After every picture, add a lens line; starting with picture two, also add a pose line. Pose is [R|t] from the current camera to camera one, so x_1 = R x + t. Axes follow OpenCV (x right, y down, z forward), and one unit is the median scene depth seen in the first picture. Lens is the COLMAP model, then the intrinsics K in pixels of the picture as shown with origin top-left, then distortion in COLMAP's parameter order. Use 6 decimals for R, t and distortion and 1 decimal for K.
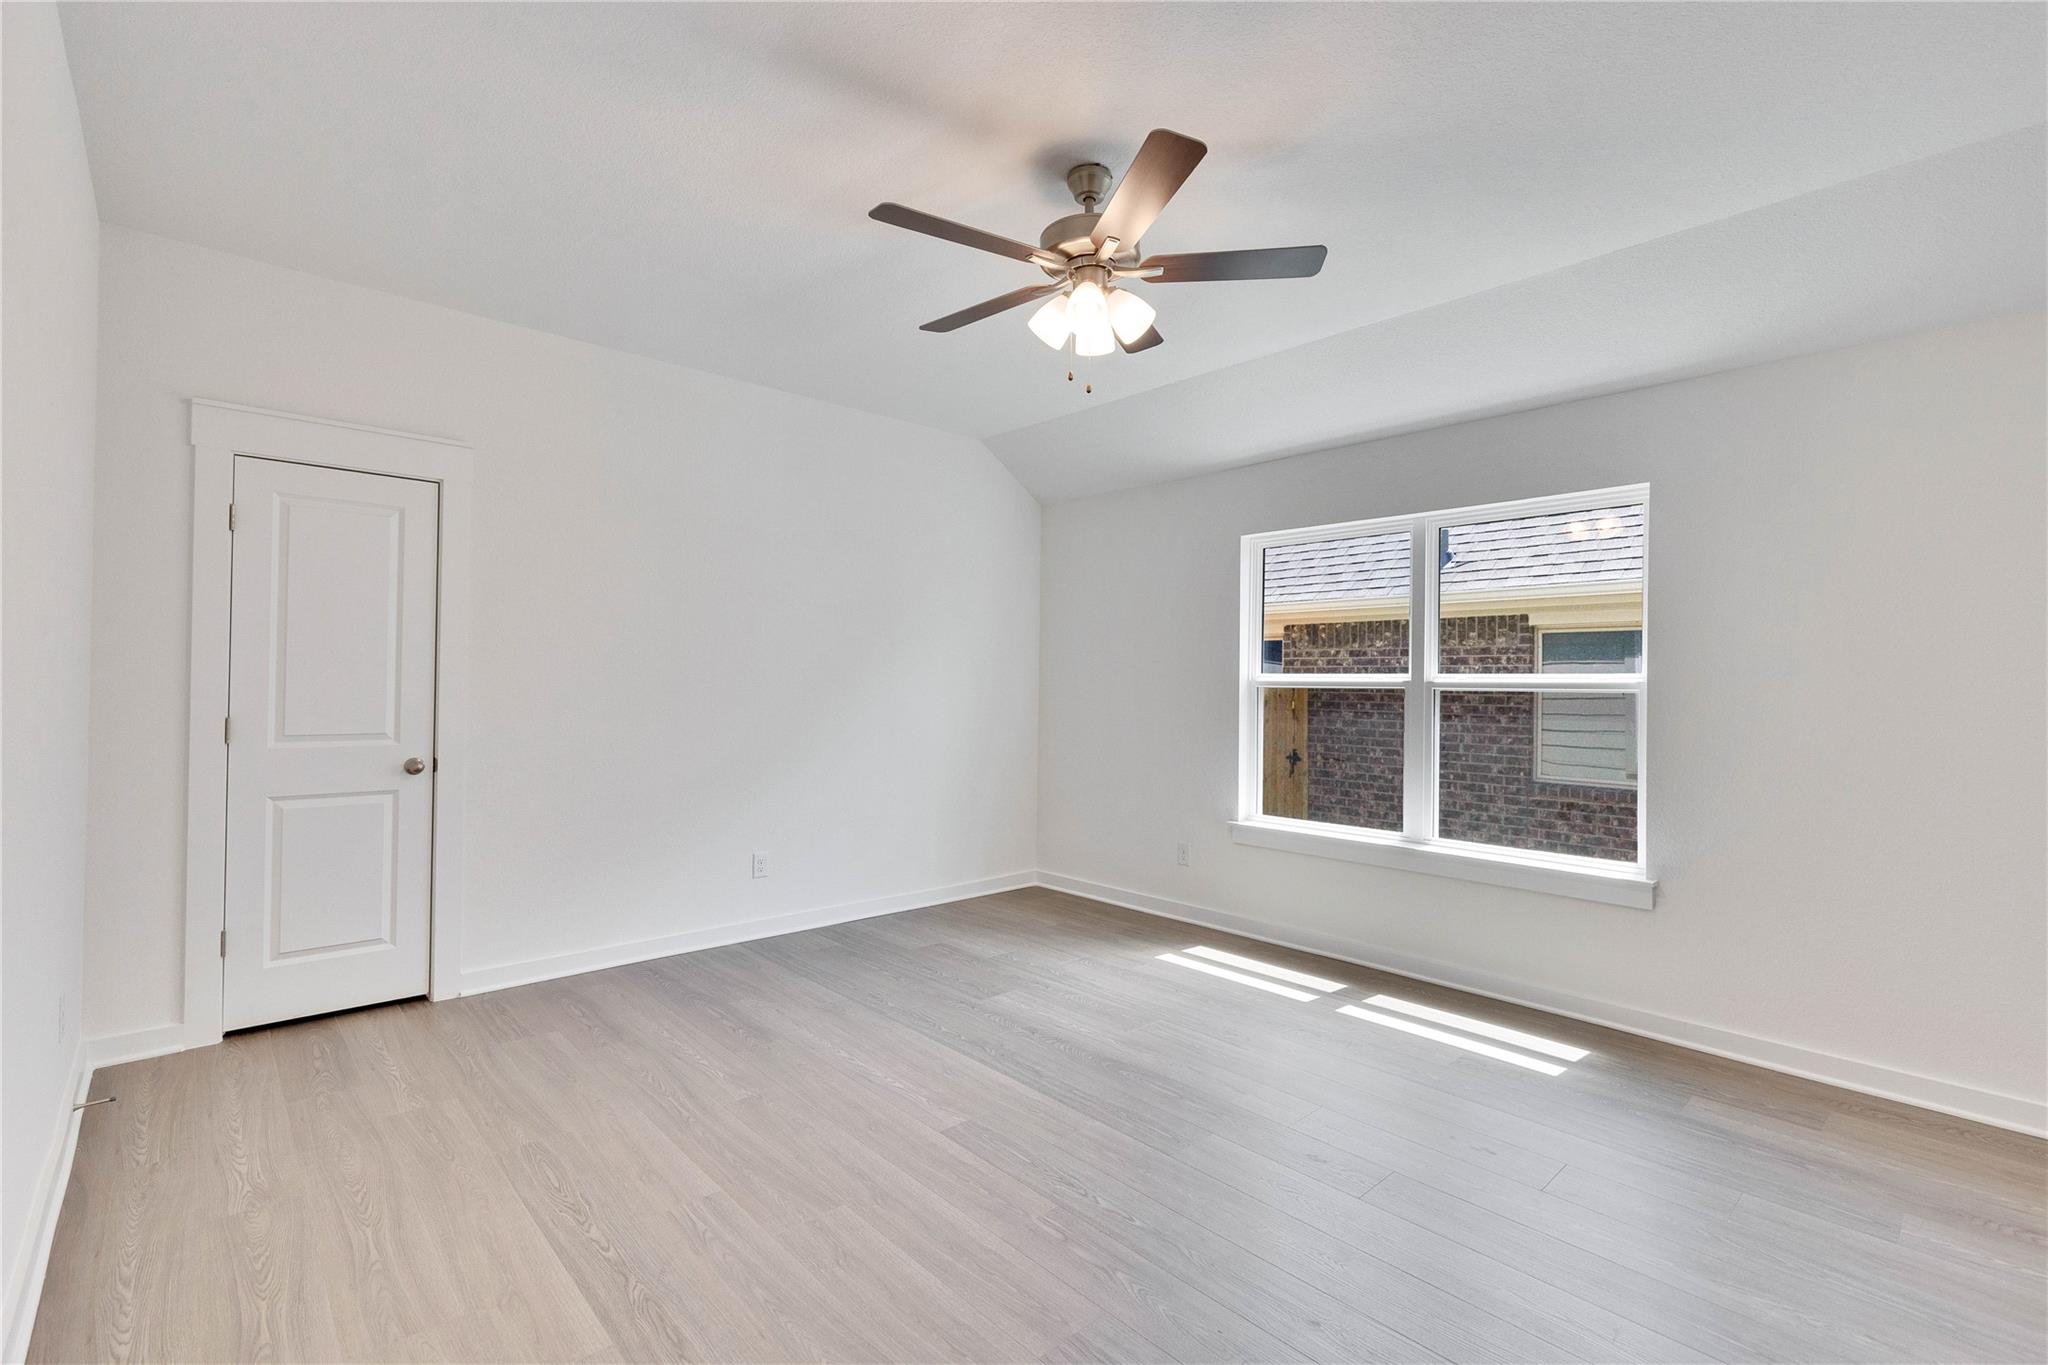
lens RADIAL K [[904.2, 0, 1030.8], [0, 904.2, 678.0], [0, 0, 1]] dist [0.003801, 0.000572]
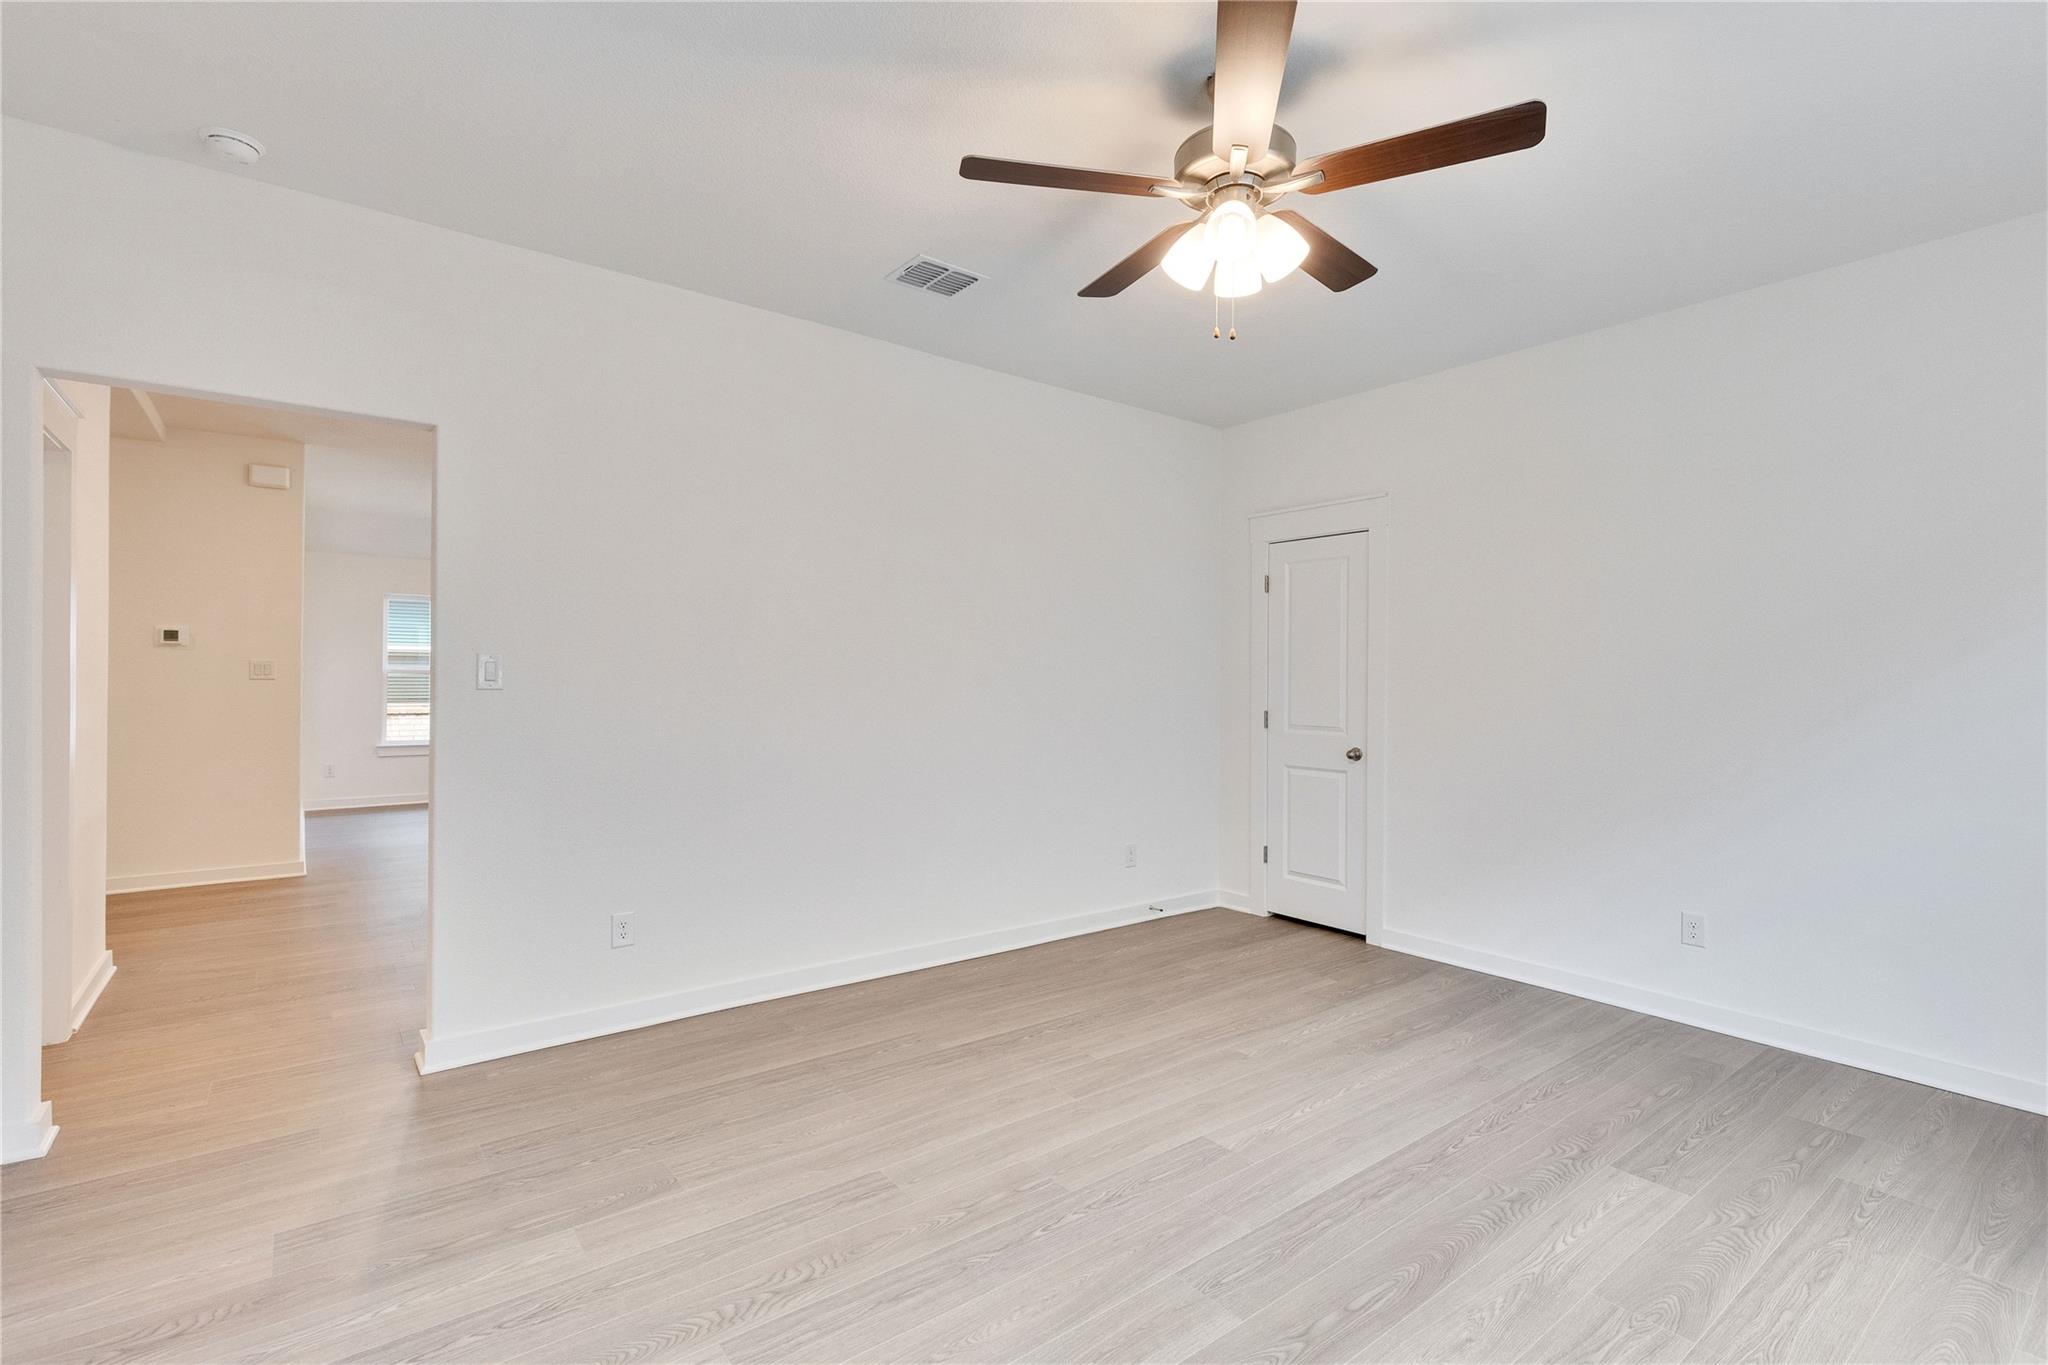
lens RADIAL K [[916.8, 0, 1030.8], [0, 916.8, 685.4], [0, 0, 1]] dist [0.029459, 0.000213]
pose [[-0.071806, -0.012596, -0.997339, 0.689643], [-0.000489, 0.999921, -0.012594, 0.017364], [0.997419, -0.000417, -0.071806, 0.661941]]
